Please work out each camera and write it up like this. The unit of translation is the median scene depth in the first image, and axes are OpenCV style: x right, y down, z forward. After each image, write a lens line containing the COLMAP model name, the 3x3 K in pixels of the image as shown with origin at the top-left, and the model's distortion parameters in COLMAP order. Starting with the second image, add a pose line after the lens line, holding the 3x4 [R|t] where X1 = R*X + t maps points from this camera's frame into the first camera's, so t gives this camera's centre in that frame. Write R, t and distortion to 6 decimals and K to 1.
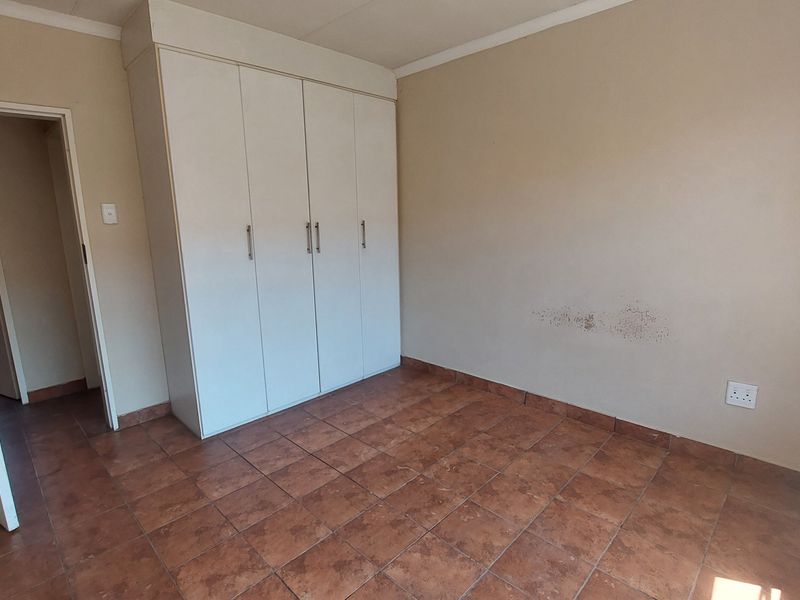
lens RADIAL K [[418.6, 0, 365.2], [0, 418.6, 300.4], [0, 0, 1]] dist [-0.012231, -0.005762]
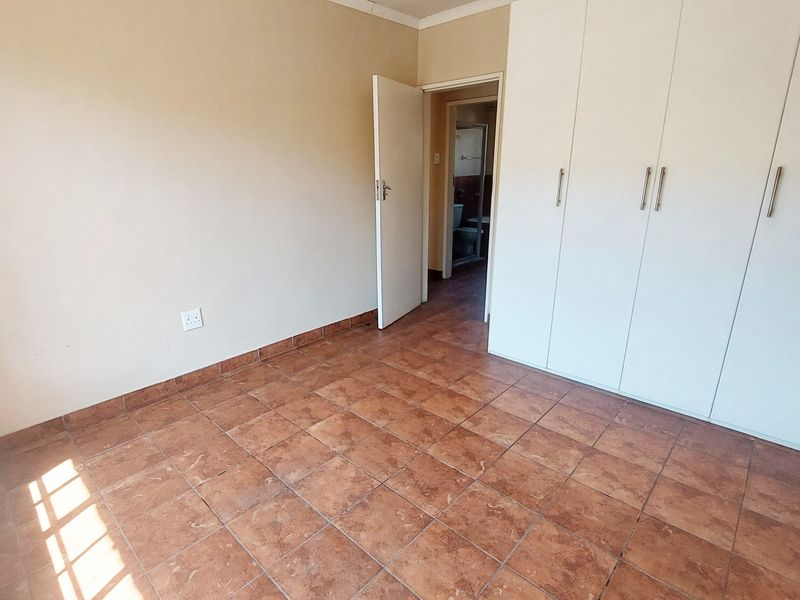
lens RADIAL K [[418.6, 0, 398.7], [0, 418.6, 295.4], [0, 0, 1]] dist [-0.012231, -0.005762]
pose [[0.070808, 0.313389, -0.946981, 0.786163], [-0.177779, 0.938129, 0.297167, -0.151129], [0.981520, 0.147312, 0.122141, 0.680723]]
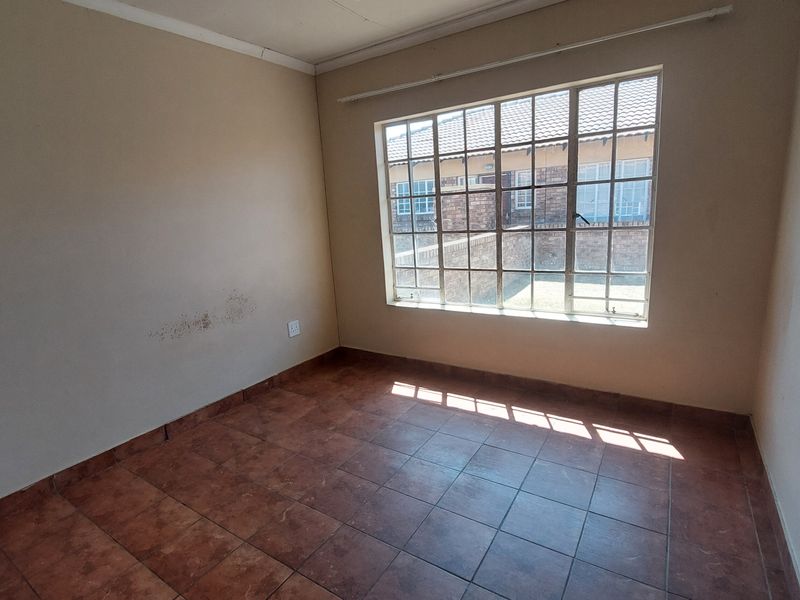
lens RADIAL K [[418.6, 0, 400.6], [0, 418.6, 306.1], [0, 0, 1]] dist [-0.012231, -0.005762]
pose [[-0.245792, -0.182476, 0.951992, -0.688515], [0.247357, 0.937797, 0.243619, -0.139960], [-0.937230, 0.295362, -0.185366, 0.818550]]
